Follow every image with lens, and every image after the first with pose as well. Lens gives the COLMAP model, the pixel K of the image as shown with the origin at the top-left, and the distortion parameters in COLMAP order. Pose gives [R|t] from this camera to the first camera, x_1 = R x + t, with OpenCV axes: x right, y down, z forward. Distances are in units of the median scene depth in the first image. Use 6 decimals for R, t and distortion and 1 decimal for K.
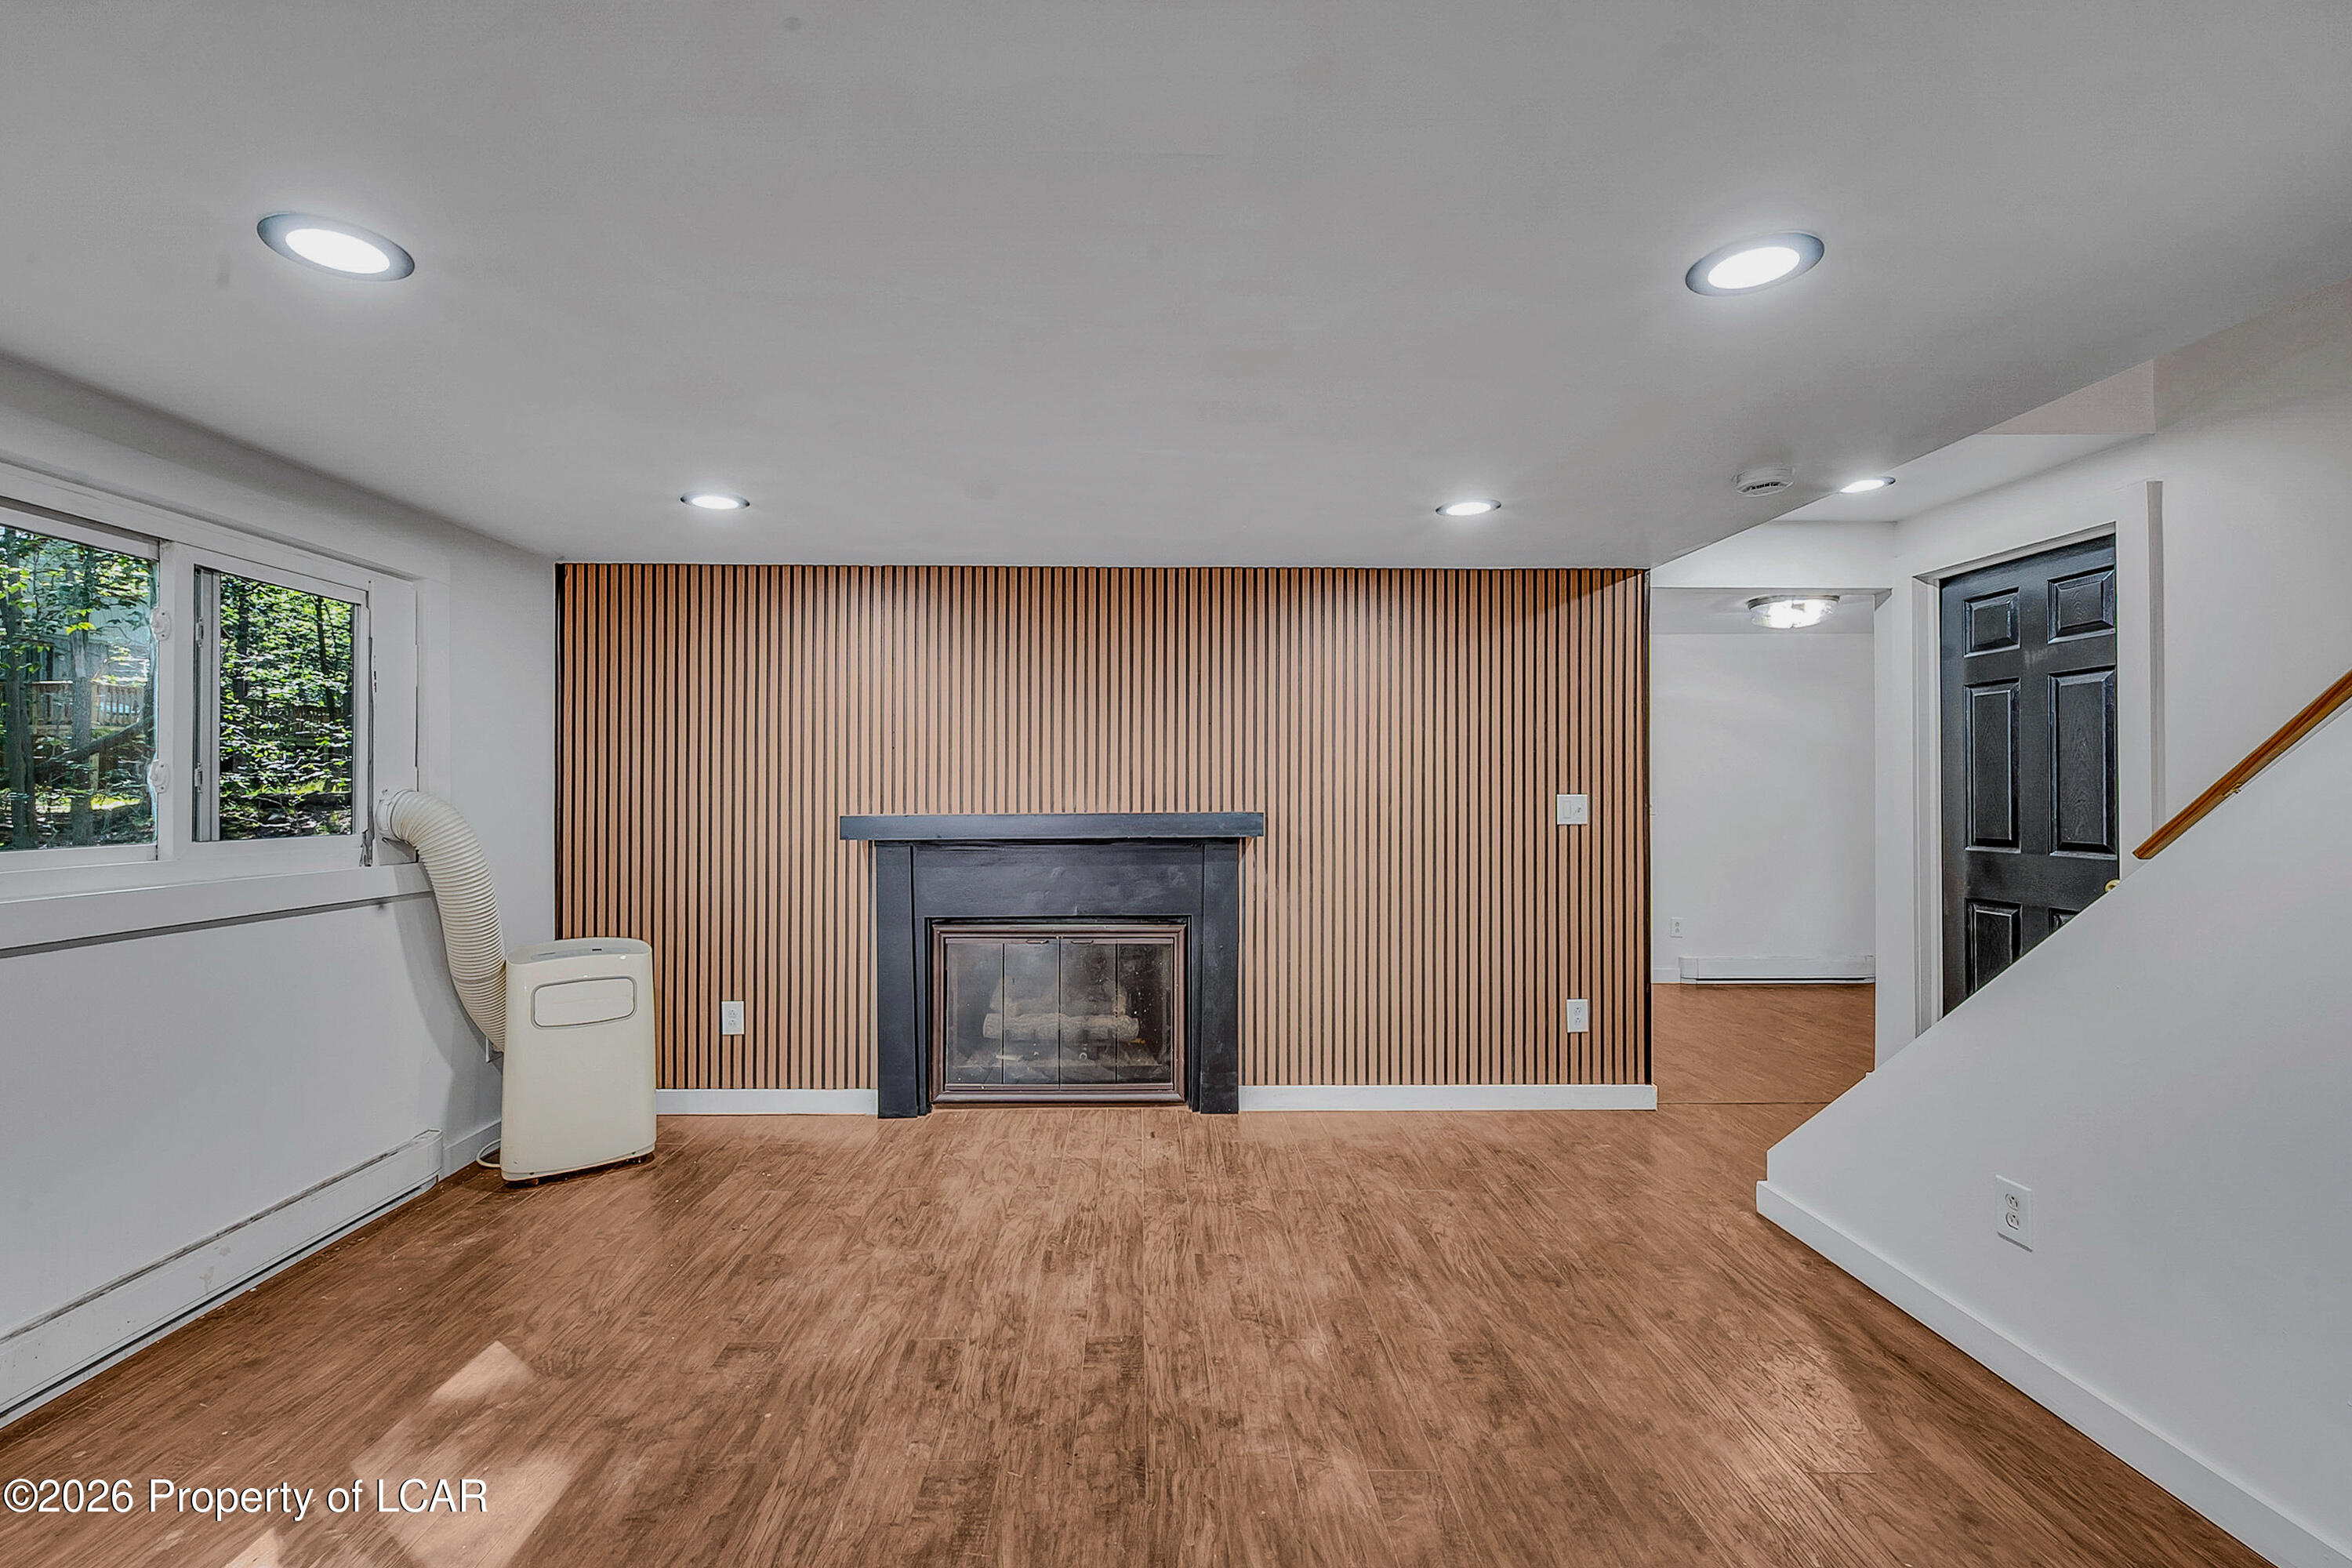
lens RADIAL K [[941.0, 0, 1179.4], [0, 941.0, 776.9], [0, 0, 1]] dist [0.002234, 0.000095]
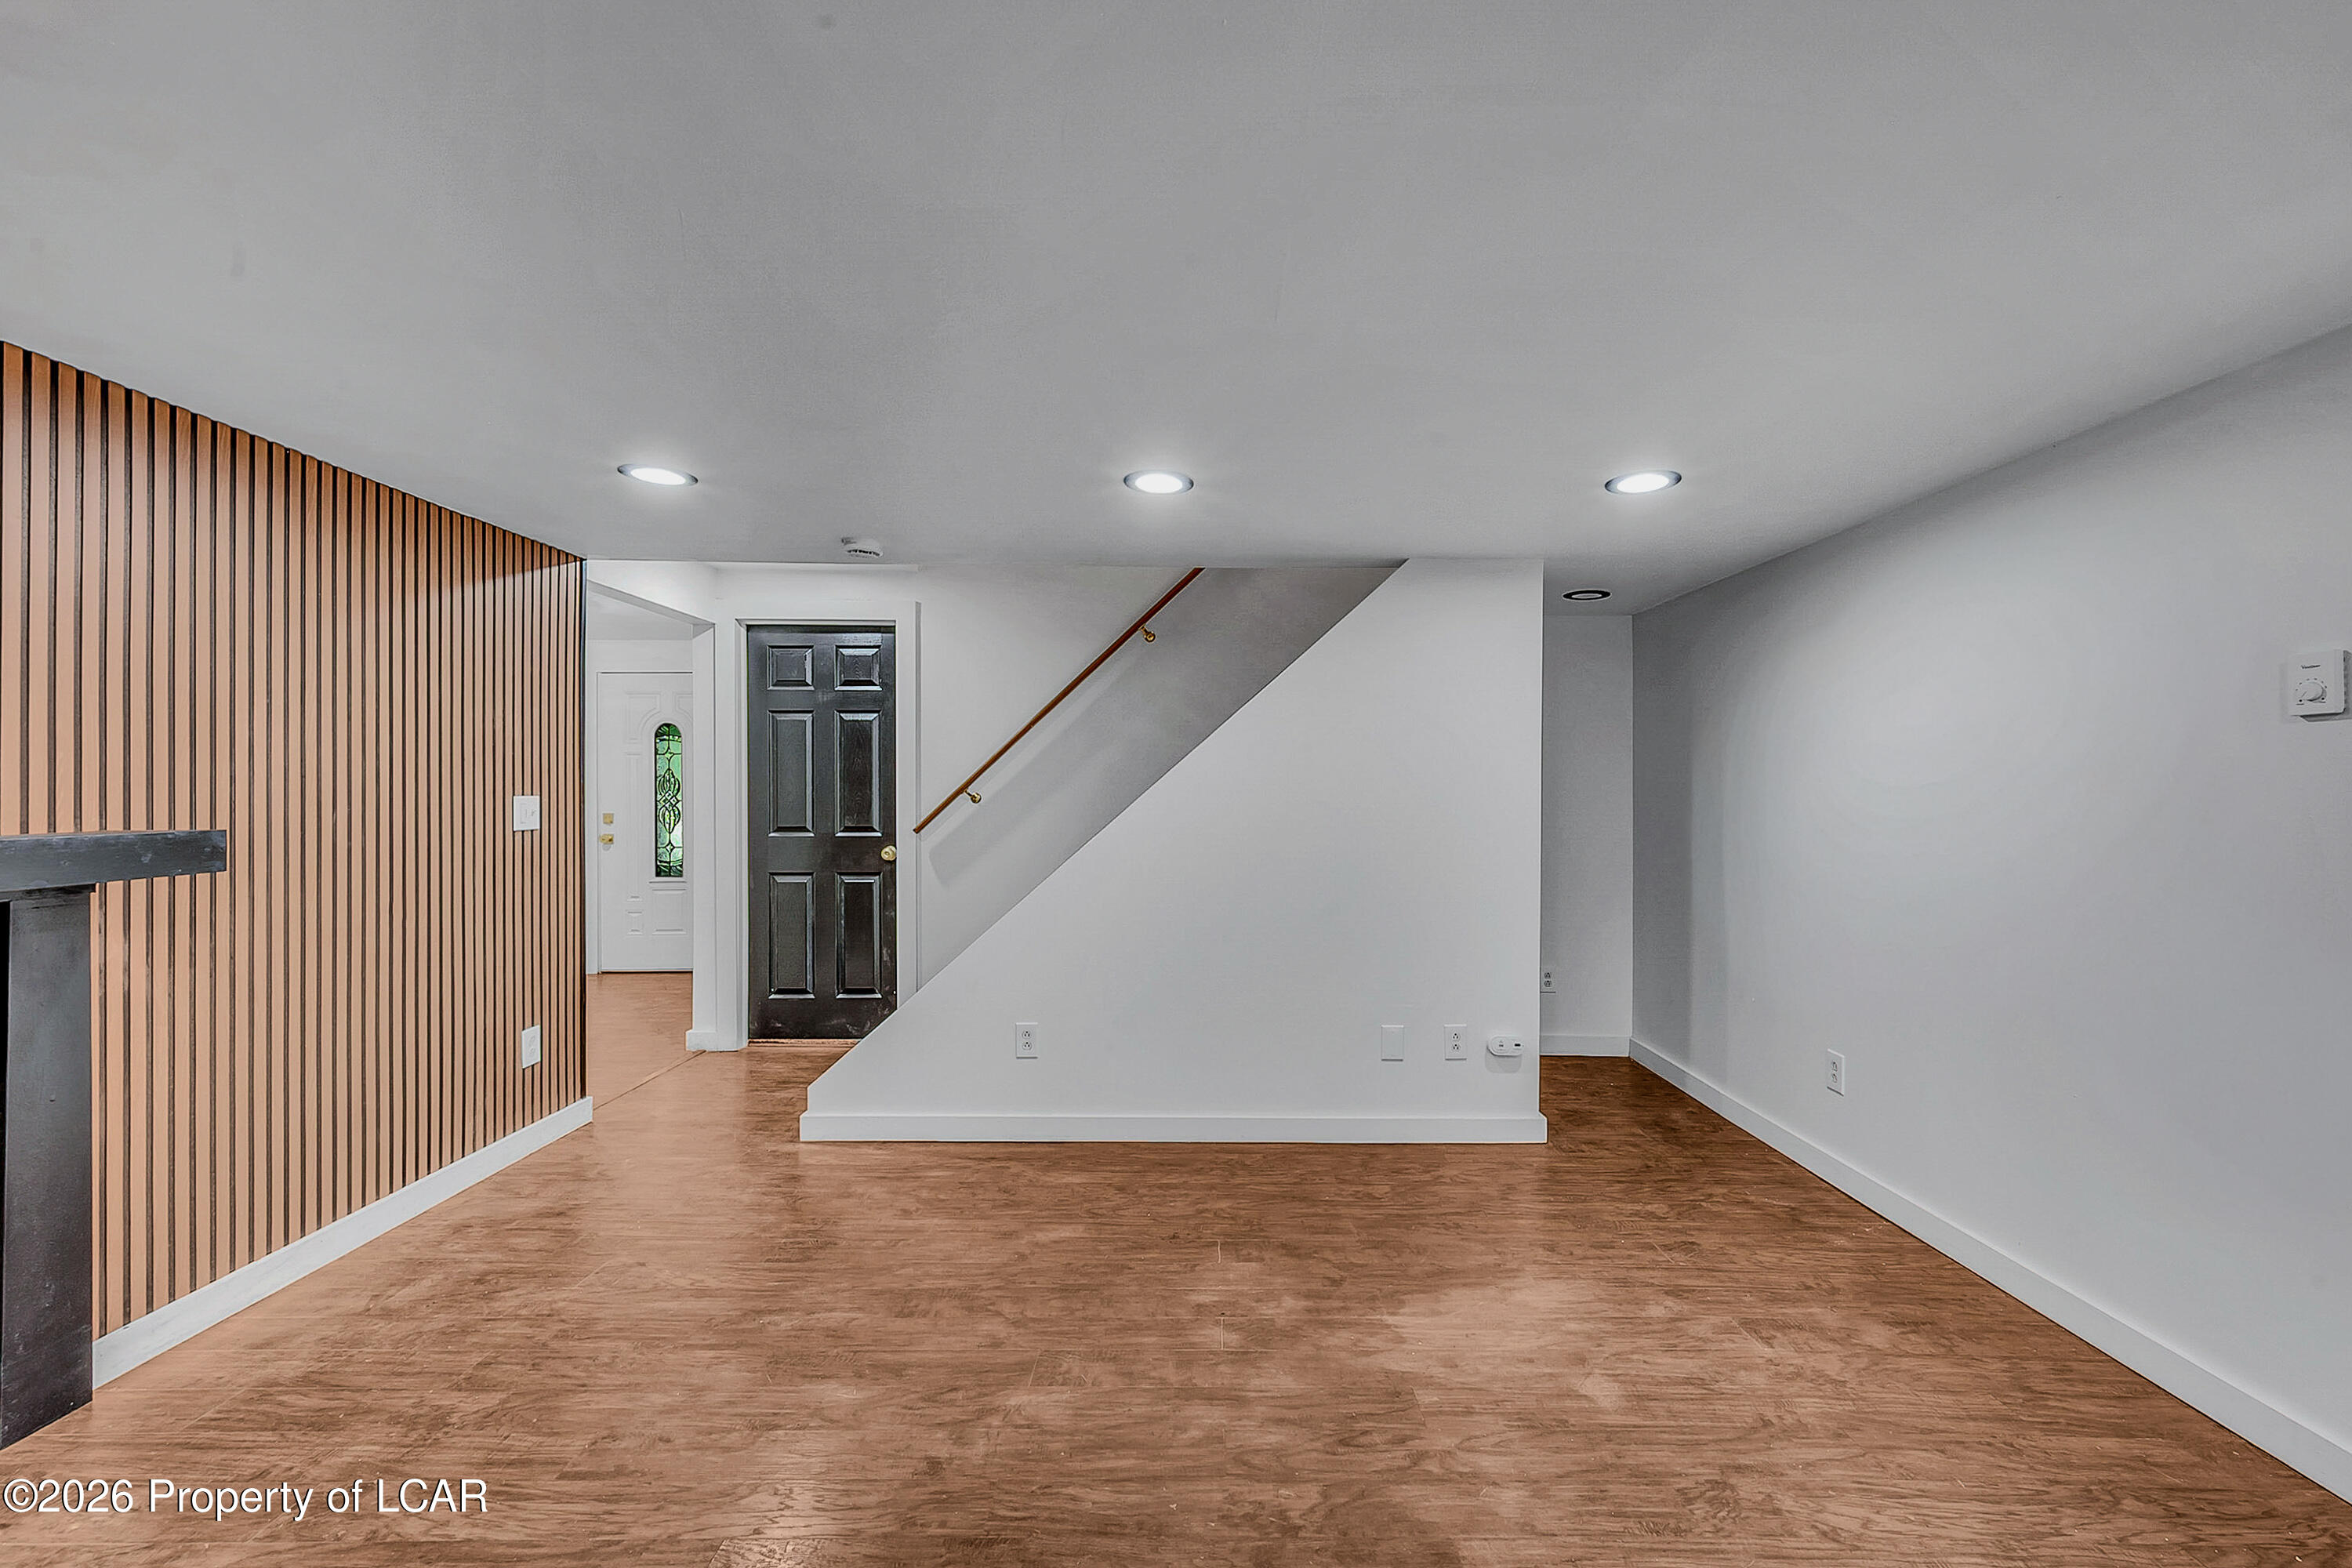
lens RADIAL K [[948.7, 0, 1176.0], [0, 948.7, 784.0], [0, 0, 1]] dist [-0.000751, 0.000206]
pose [[0.040249, 0.005643, 0.999174, -0.632205], [-0.016422, 0.999853, -0.004986, 0.004065], [-0.999055, -0.016208, 0.040336, 0.523194]]
